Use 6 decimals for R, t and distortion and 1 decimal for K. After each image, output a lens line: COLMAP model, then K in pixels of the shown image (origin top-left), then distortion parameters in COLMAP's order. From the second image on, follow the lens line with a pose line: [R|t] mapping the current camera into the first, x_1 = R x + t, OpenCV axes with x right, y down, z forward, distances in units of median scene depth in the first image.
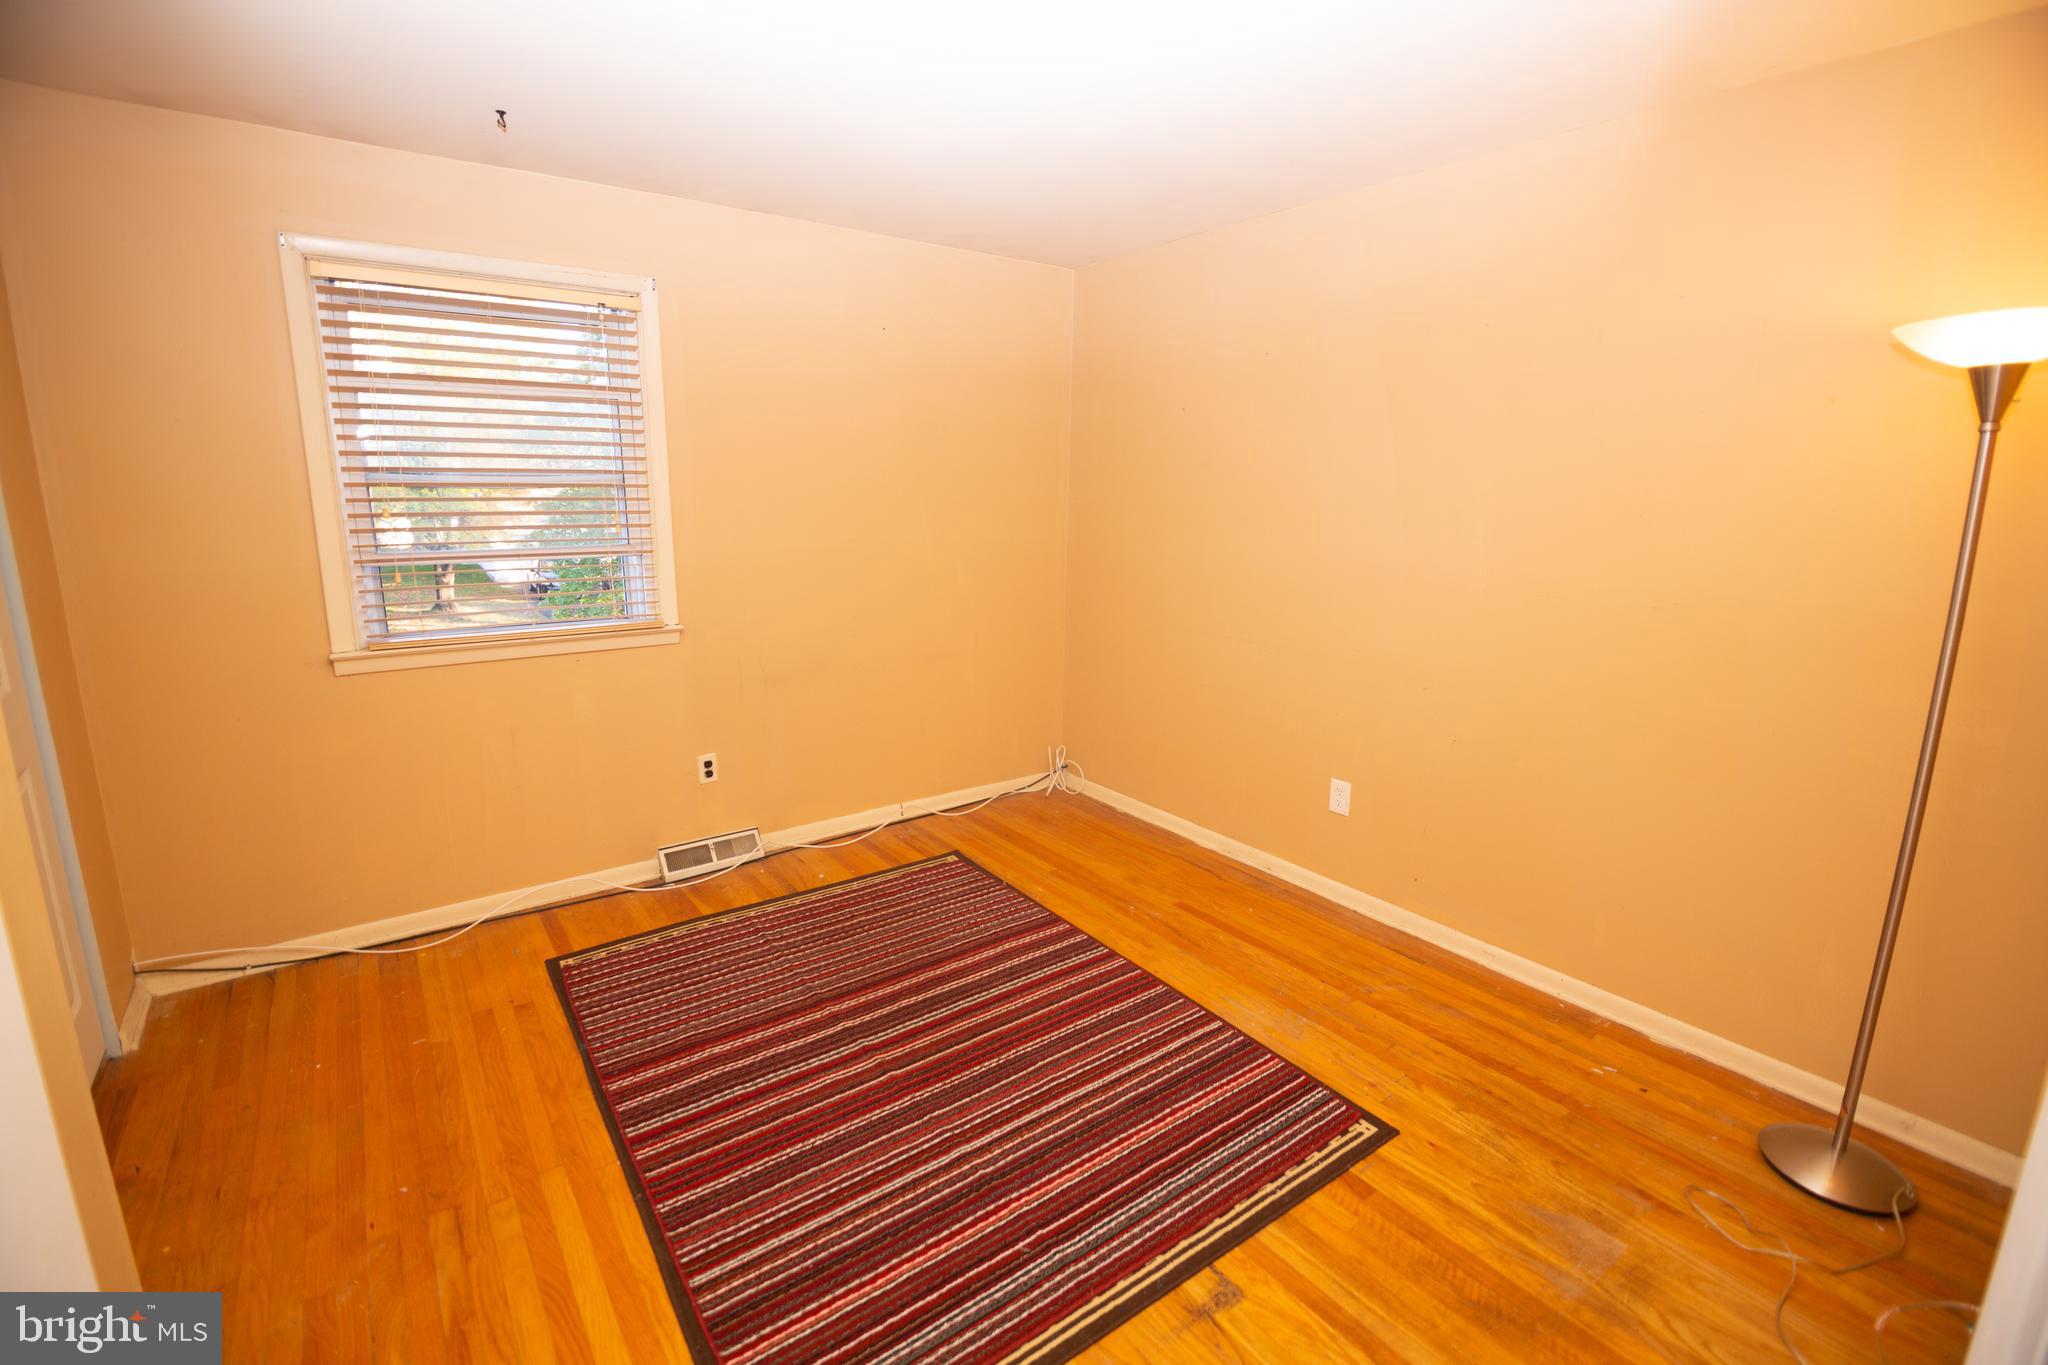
lens RADIAL K [[918.3, 0, 1016.5], [0, 918.3, 666.8], [0, 0, 1]] dist [-0.011212, -0.000047]
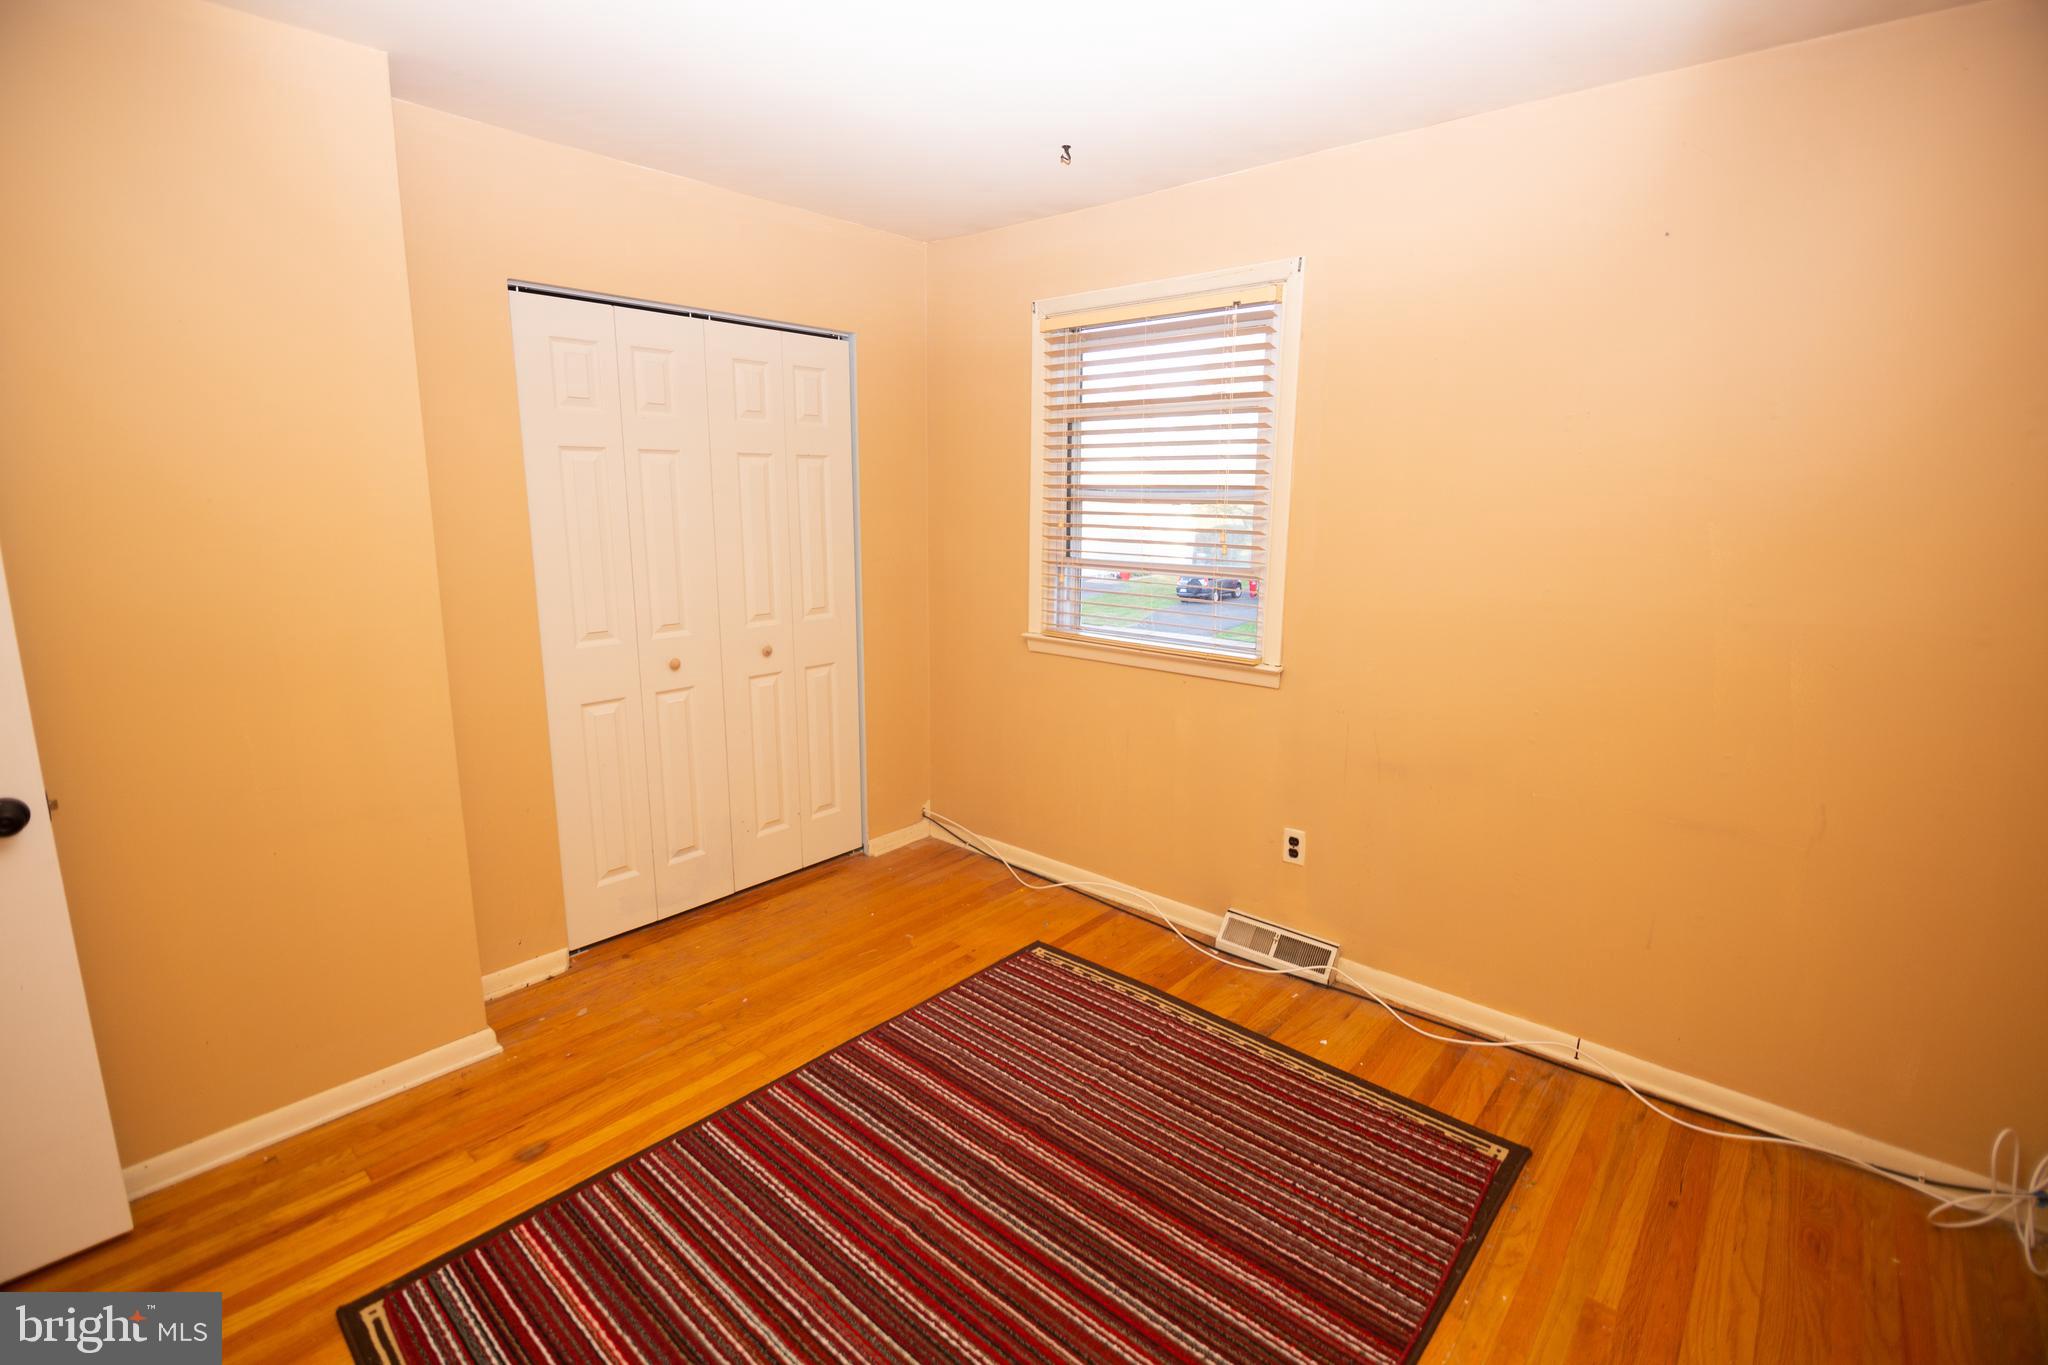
lens RADIAL K [[918.3, 0, 1016.5], [0, 918.3, 666.8], [0, 0, 1]] dist [-0.011212, -0.000047]
pose [[0.210296, 0.172228, -0.962348, 0.461669], [-0.199553, 0.971198, 0.130205, -0.126838], [0.957055, 0.164658, 0.238607, 0.668102]]
